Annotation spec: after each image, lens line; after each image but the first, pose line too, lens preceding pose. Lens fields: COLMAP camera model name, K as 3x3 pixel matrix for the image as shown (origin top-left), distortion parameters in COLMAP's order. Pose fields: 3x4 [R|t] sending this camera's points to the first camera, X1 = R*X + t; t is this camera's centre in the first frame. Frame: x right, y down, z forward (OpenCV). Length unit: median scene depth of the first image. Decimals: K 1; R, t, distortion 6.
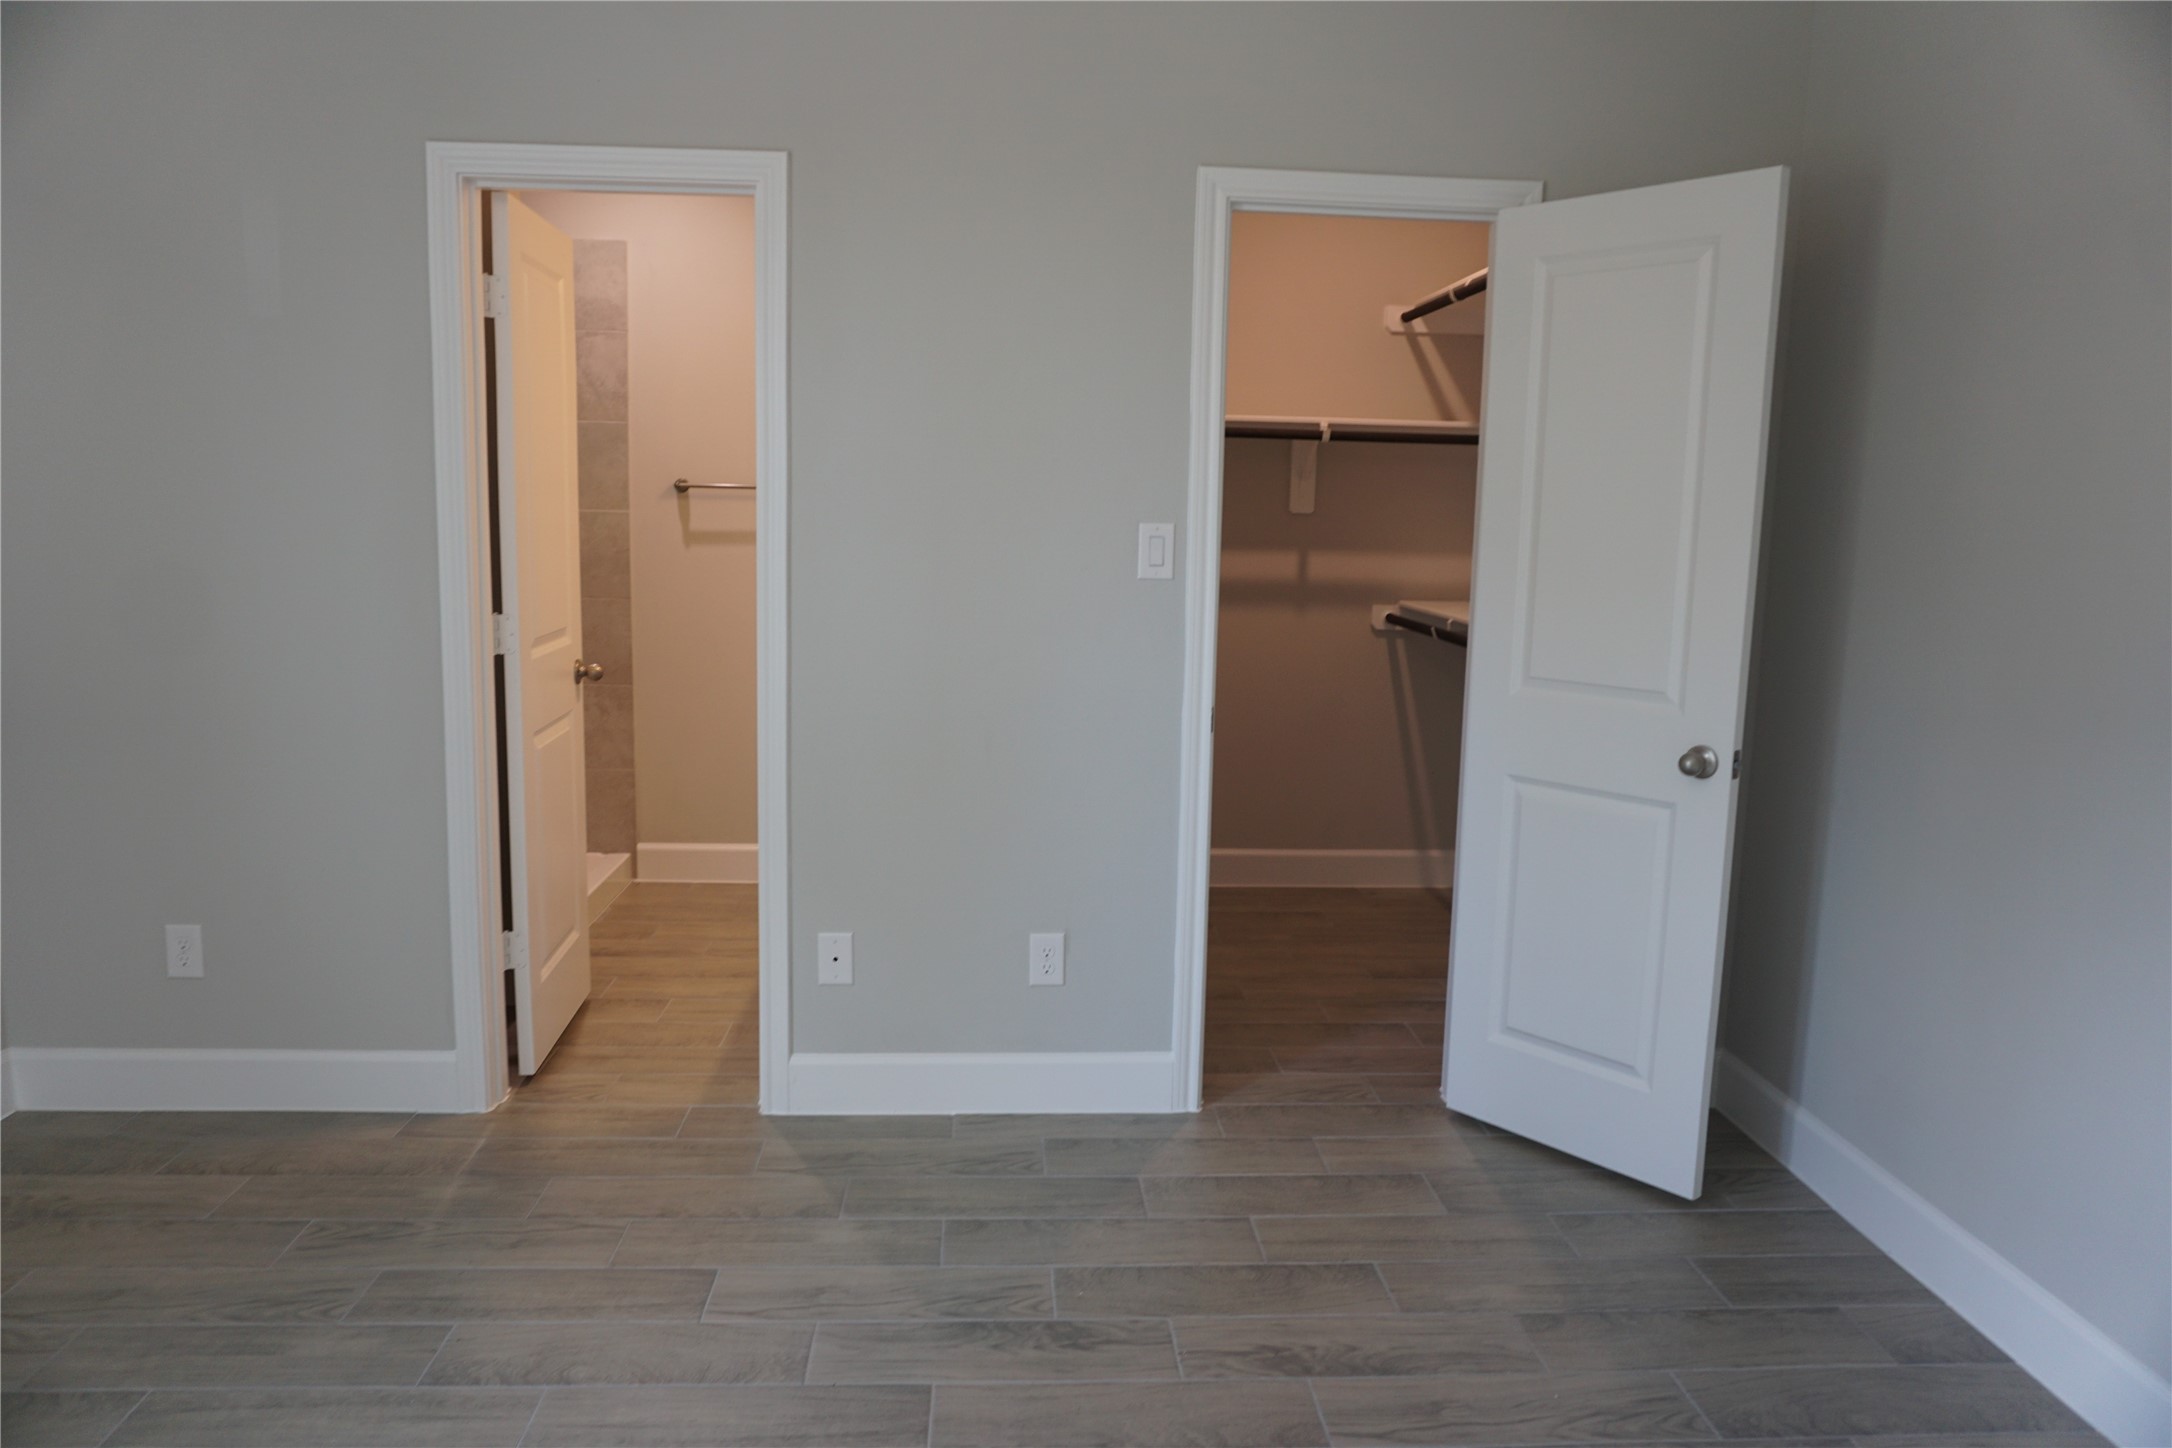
lens RADIAL K [[1458.6, 0, 1086.8], [0, 1458.6, 724.0], [0, 0, 1]] dist [-0.028239, 0.005176]
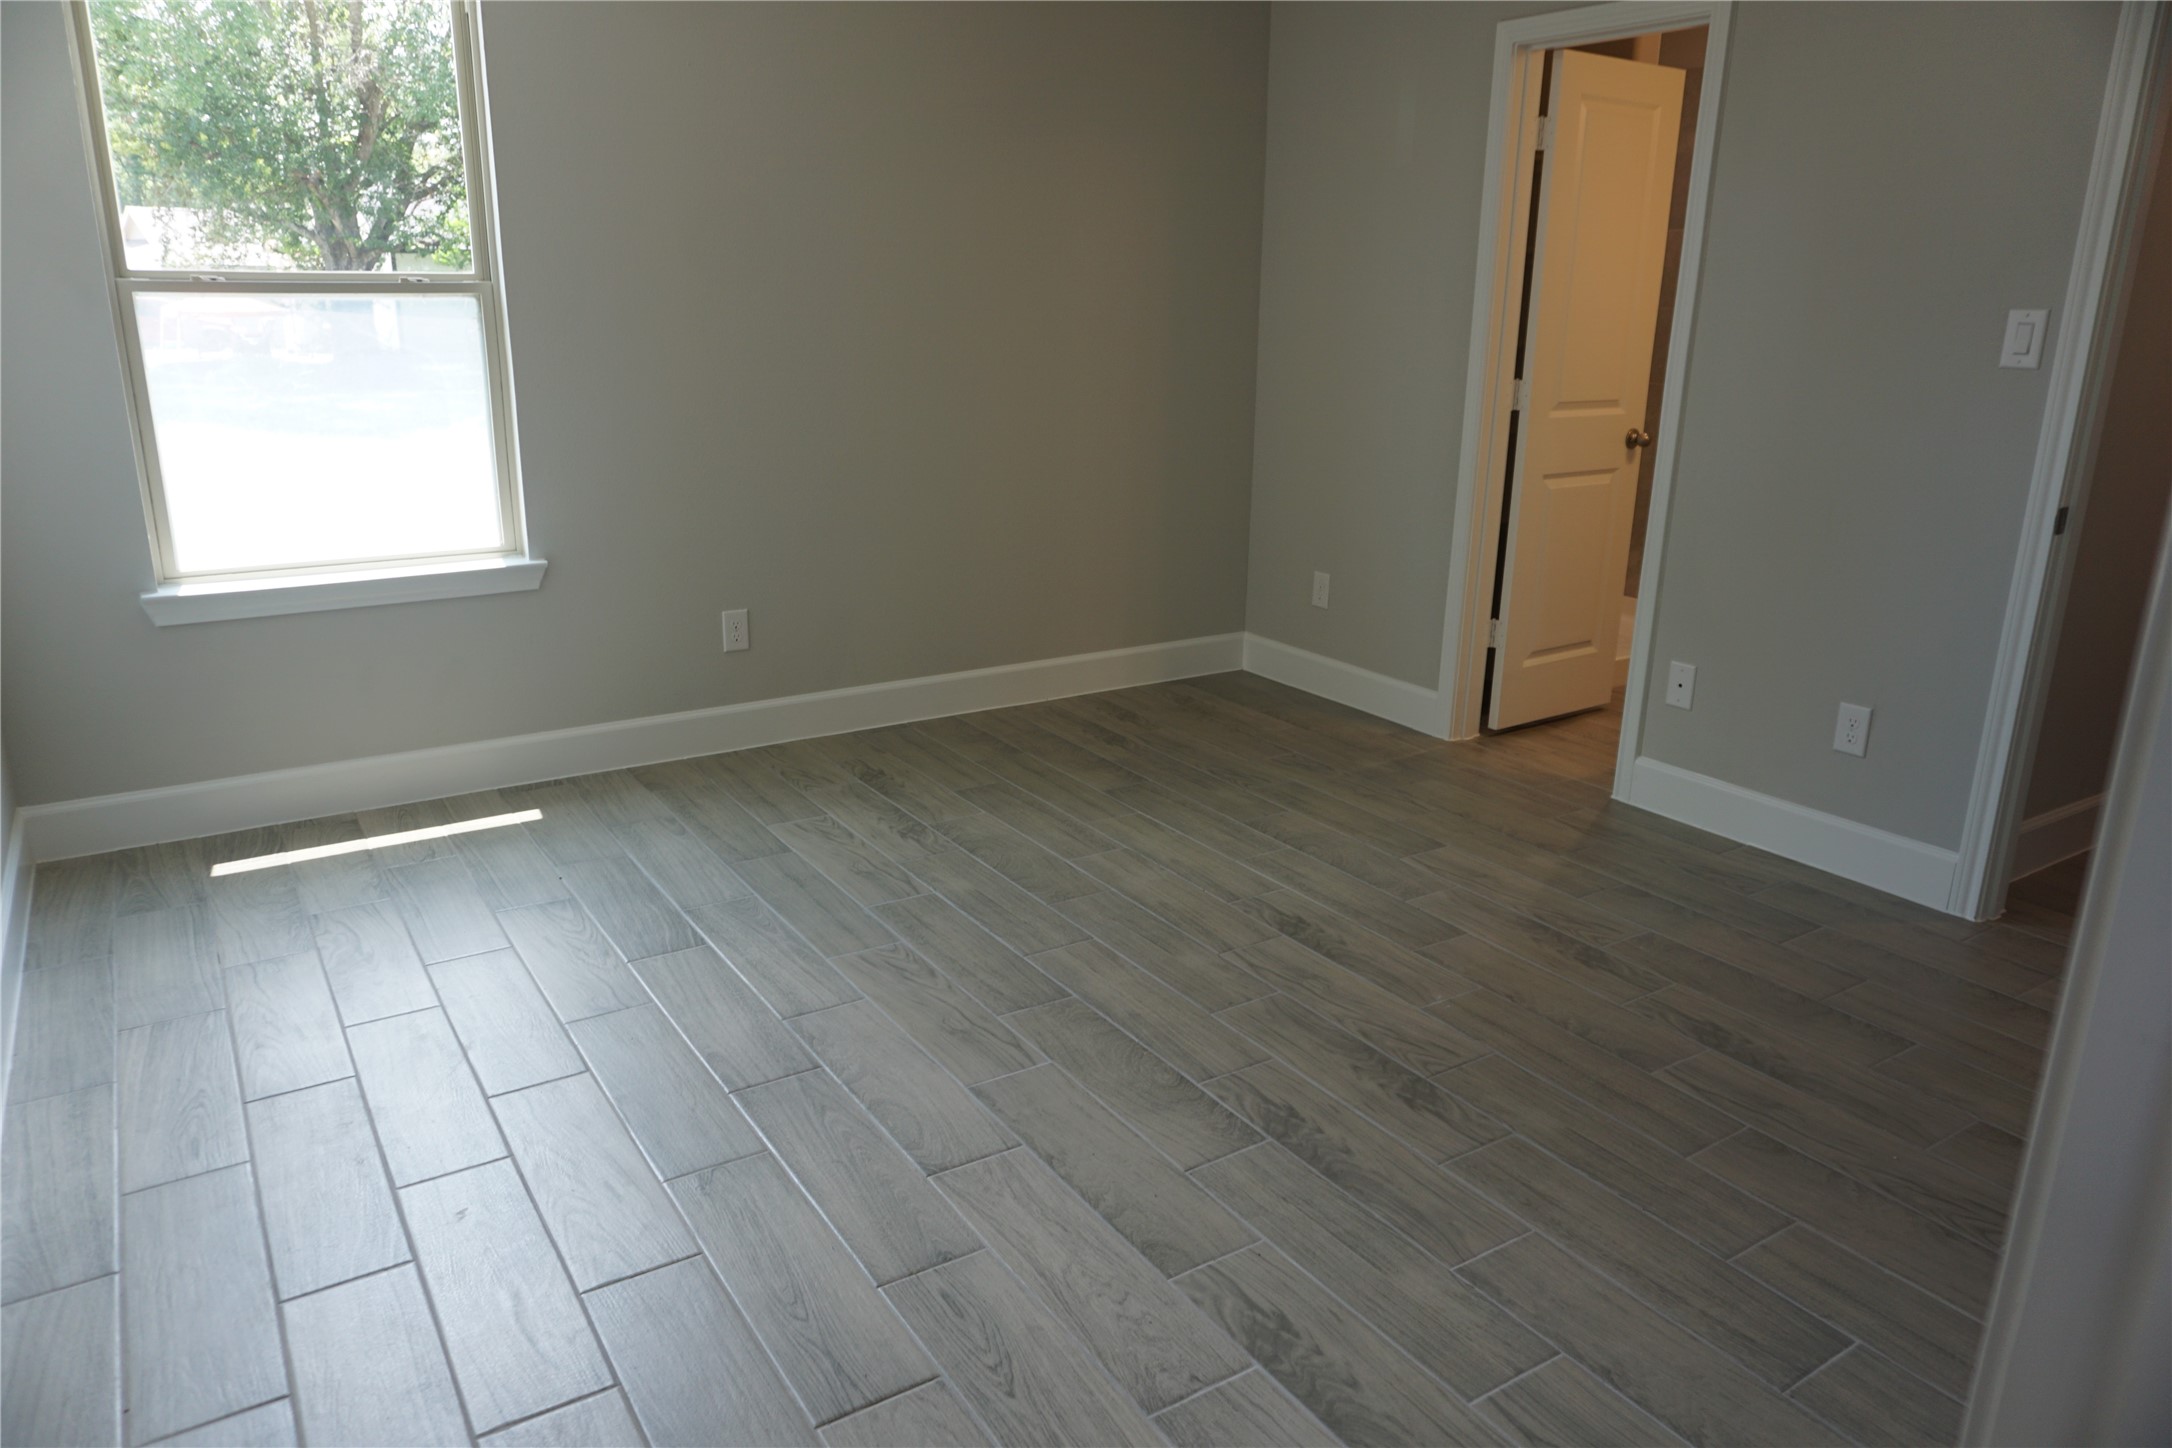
lens RADIAL K [[1458.6, 0, 1083.5], [0, 1458.6, 722.4], [0, 0, 1]] dist [-0.028239, 0.005176]
pose [[0.494125, 0.231736, -0.837937, 0.601496], [-0.134453, 0.972595, 0.189690, 0.032274], [0.858931, 0.018933, 0.511741, -0.024452]]
